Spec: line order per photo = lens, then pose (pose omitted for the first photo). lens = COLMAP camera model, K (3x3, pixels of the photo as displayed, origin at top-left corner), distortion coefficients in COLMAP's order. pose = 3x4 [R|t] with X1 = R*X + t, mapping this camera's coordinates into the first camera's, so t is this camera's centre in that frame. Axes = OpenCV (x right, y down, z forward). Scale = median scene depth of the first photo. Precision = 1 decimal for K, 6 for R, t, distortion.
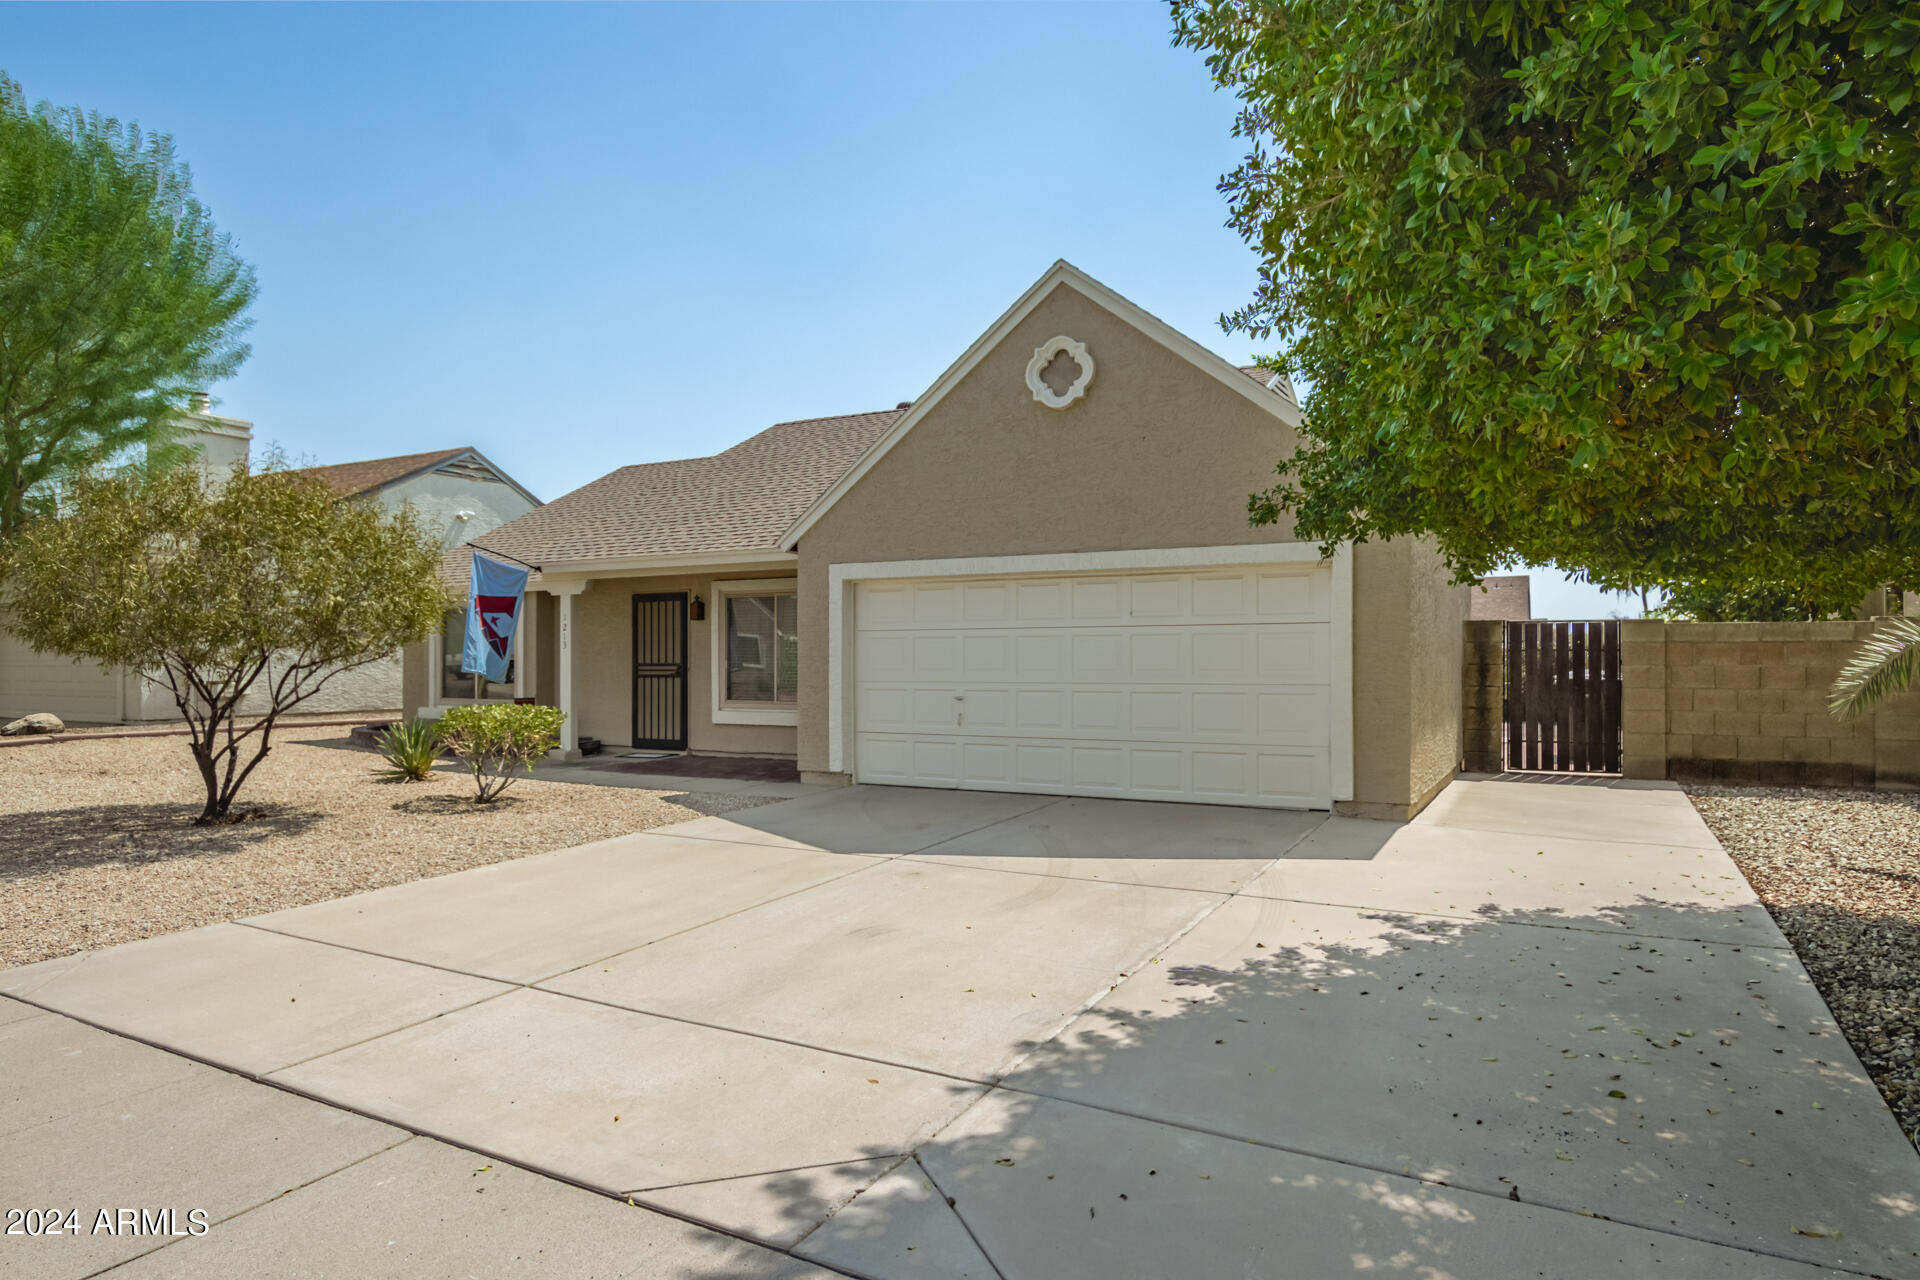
lens RADIAL K [[1139.8, 0, 960.0], [0, 1139.8, 640.0], [0, 0, 1]] dist [-0.006943, -0.000117]
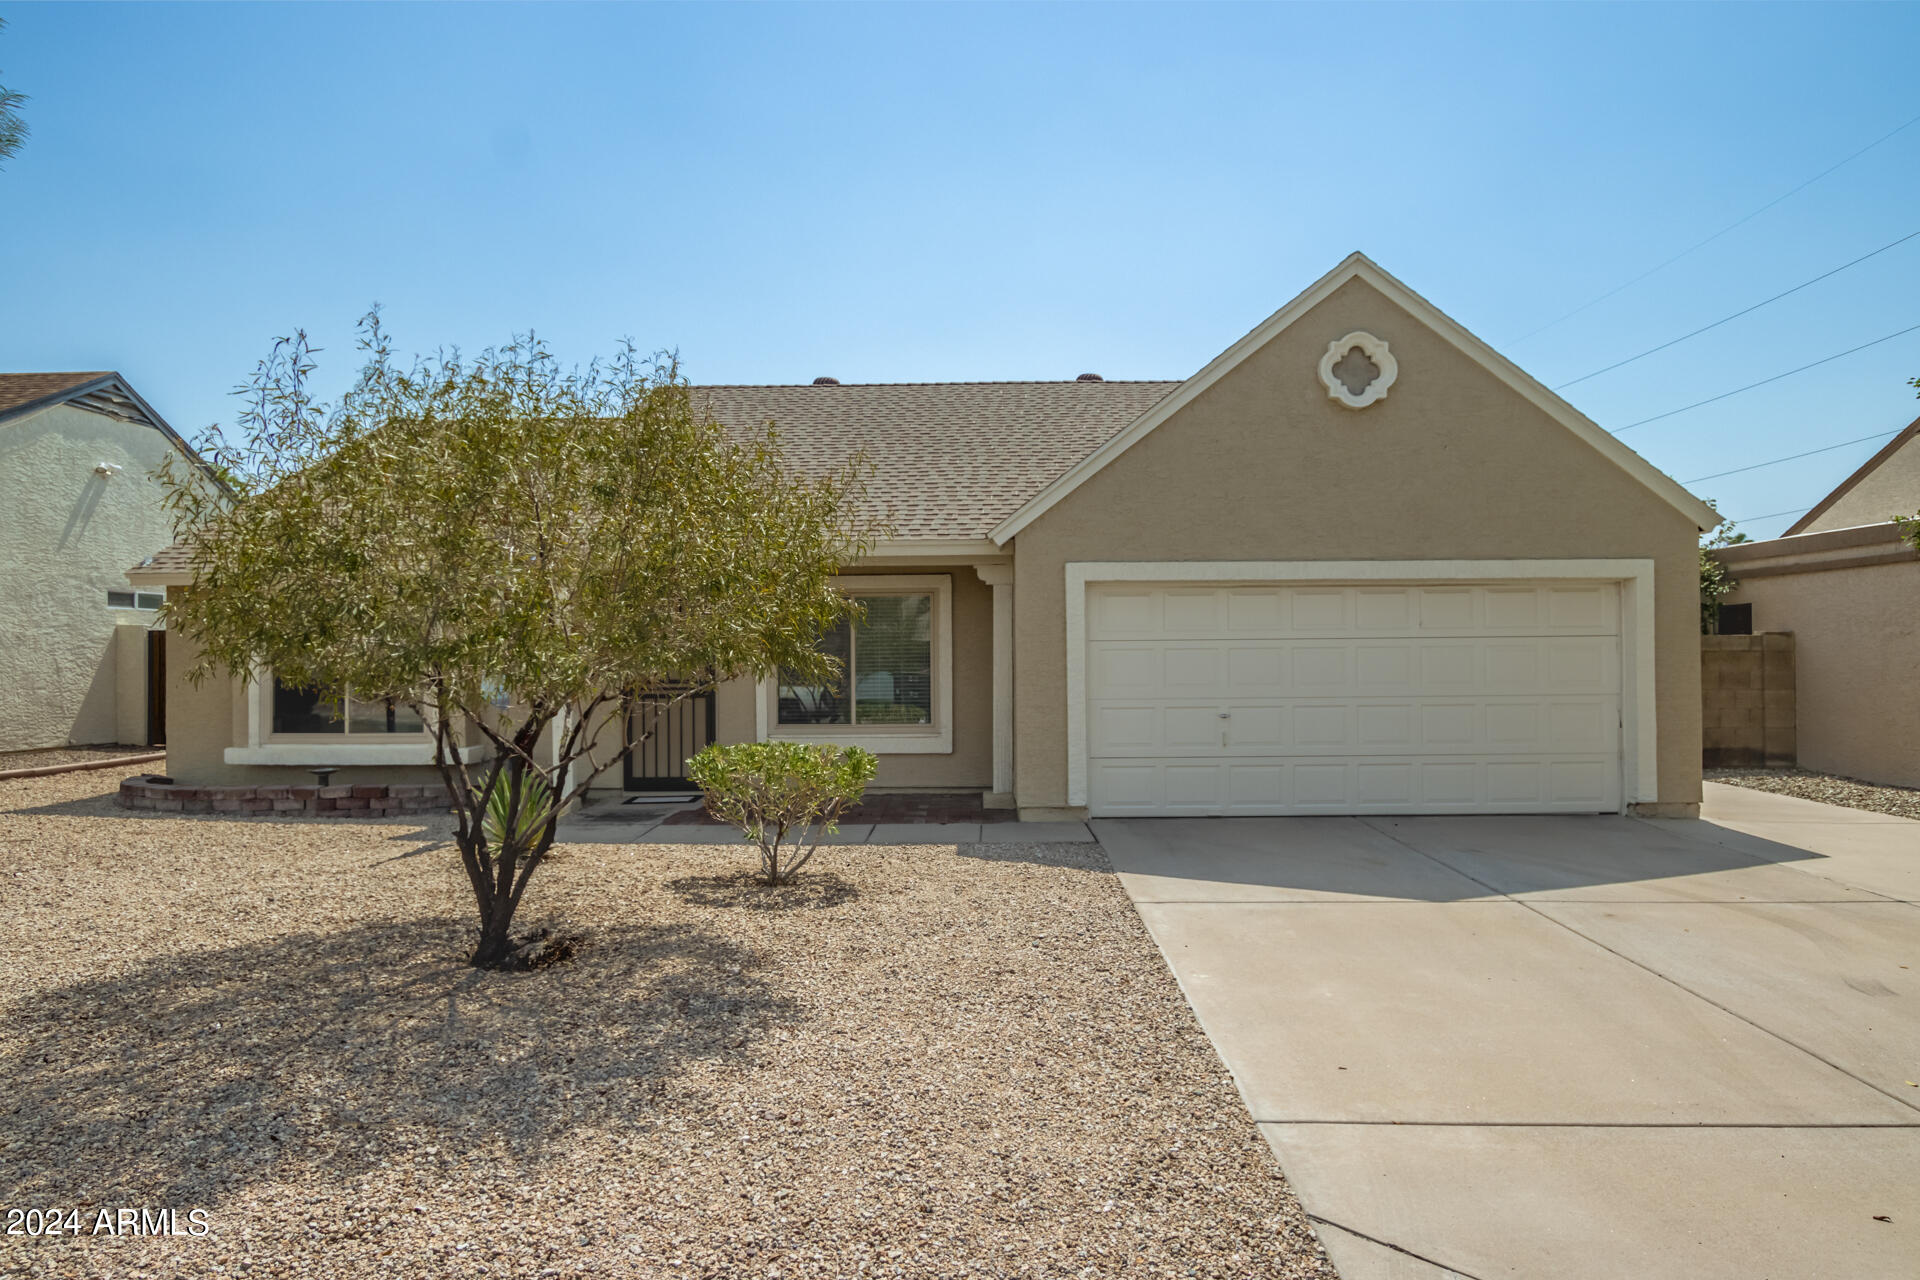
lens RADIAL K [[1139.8, 0, 960.0], [0, 1139.8, 640.0], [0, 0, 1]] dist [-0.006943, -0.000117]
pose [[0.888724, 0.002242, 0.458437, -0.573249], [-0.001385, 0.999997, -0.002206, -0.006776], [-0.458440, 0.001325, 0.888724, 0.277437]]
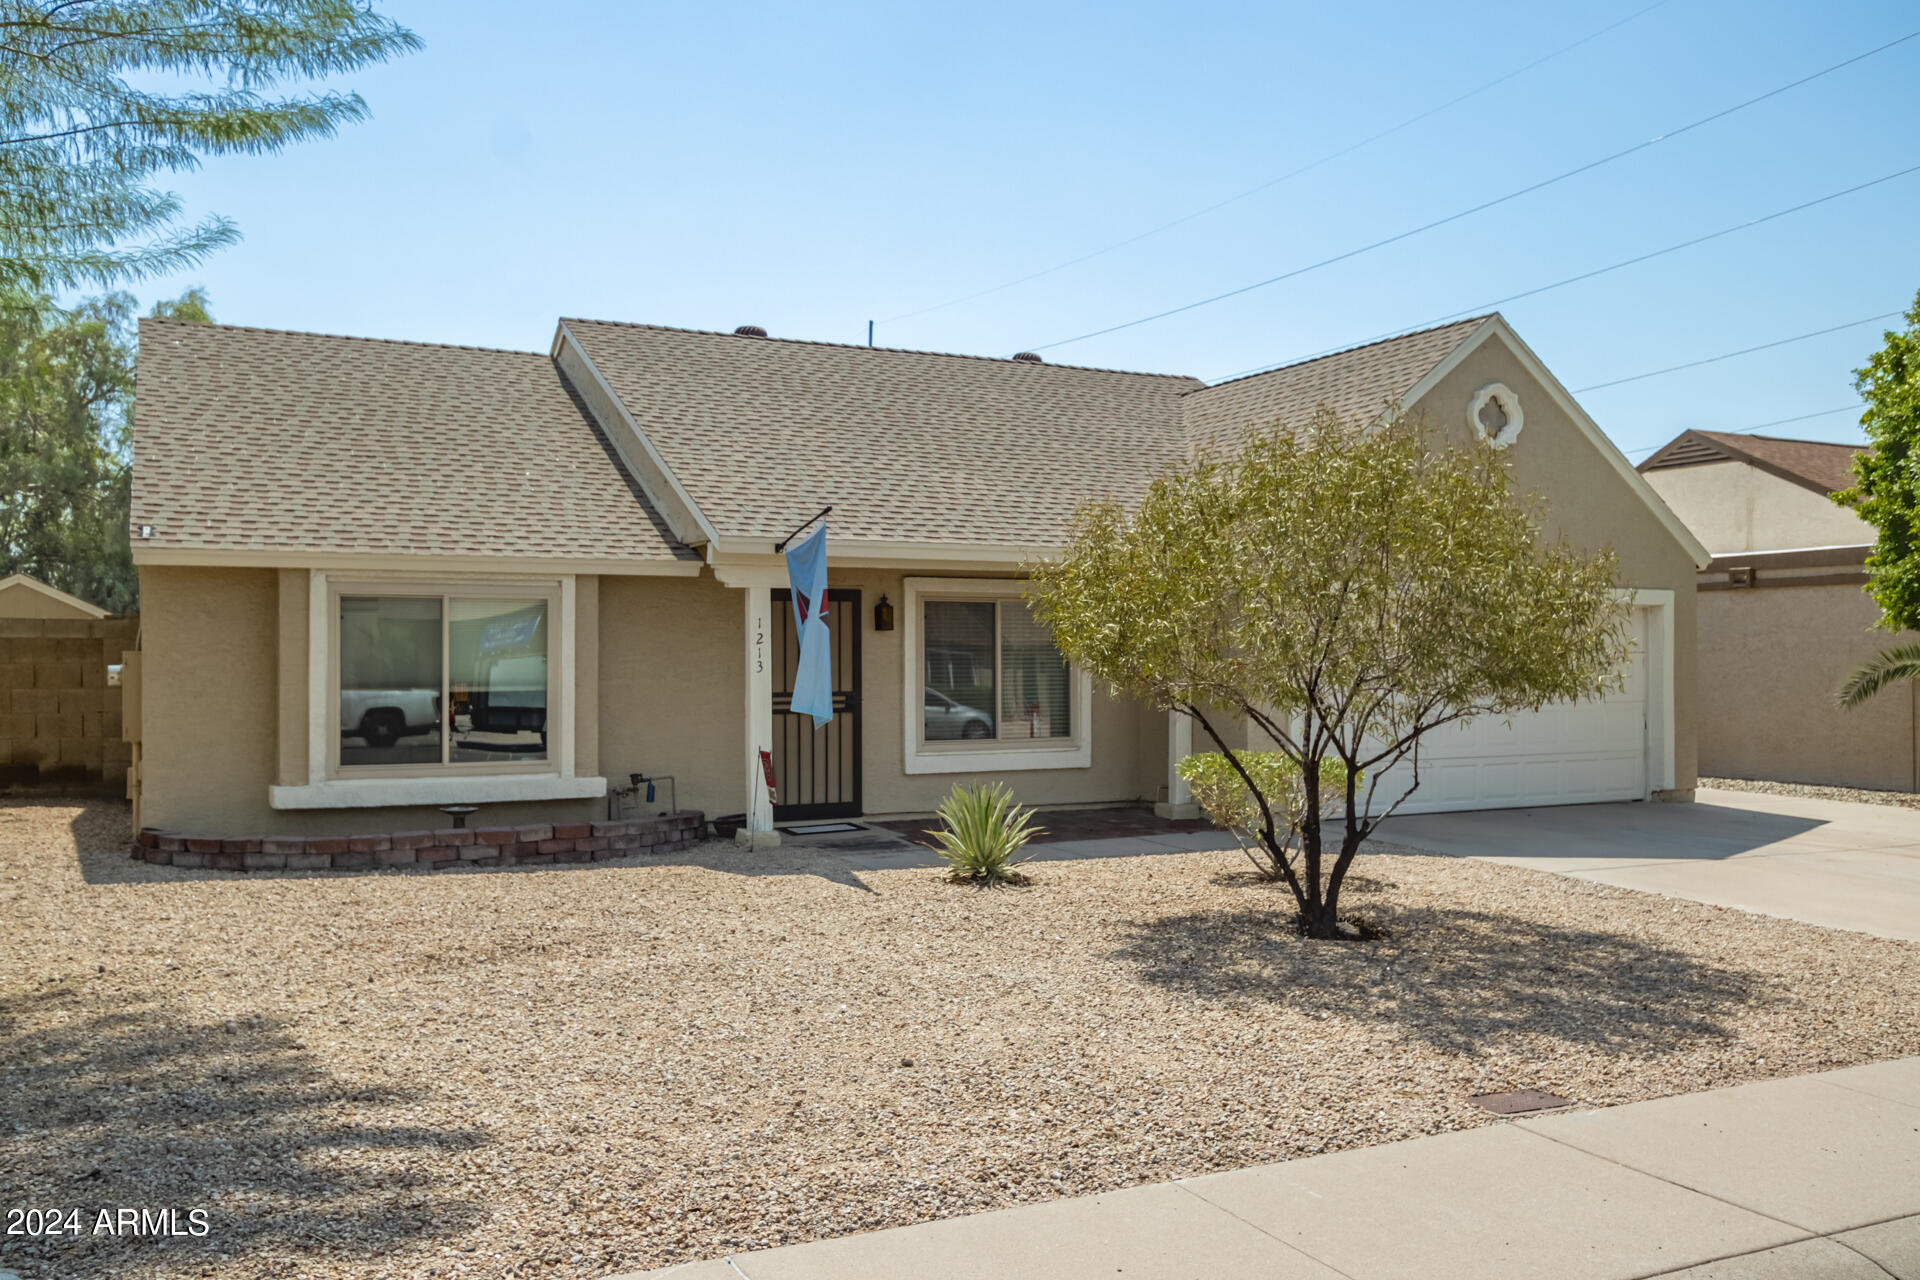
lens RADIAL K [[1548.5, 0, 960.0], [0, 1548.5, 640.0], [0, 0, 1]] dist [0.010420, 0.003063]
pose [[0.575808, 0.008142, 0.817545, -1.251077], [-0.014073, 0.999901, -0.000046, -0.015475], [-0.817464, -0.011479, 0.575865, 0.508504]]
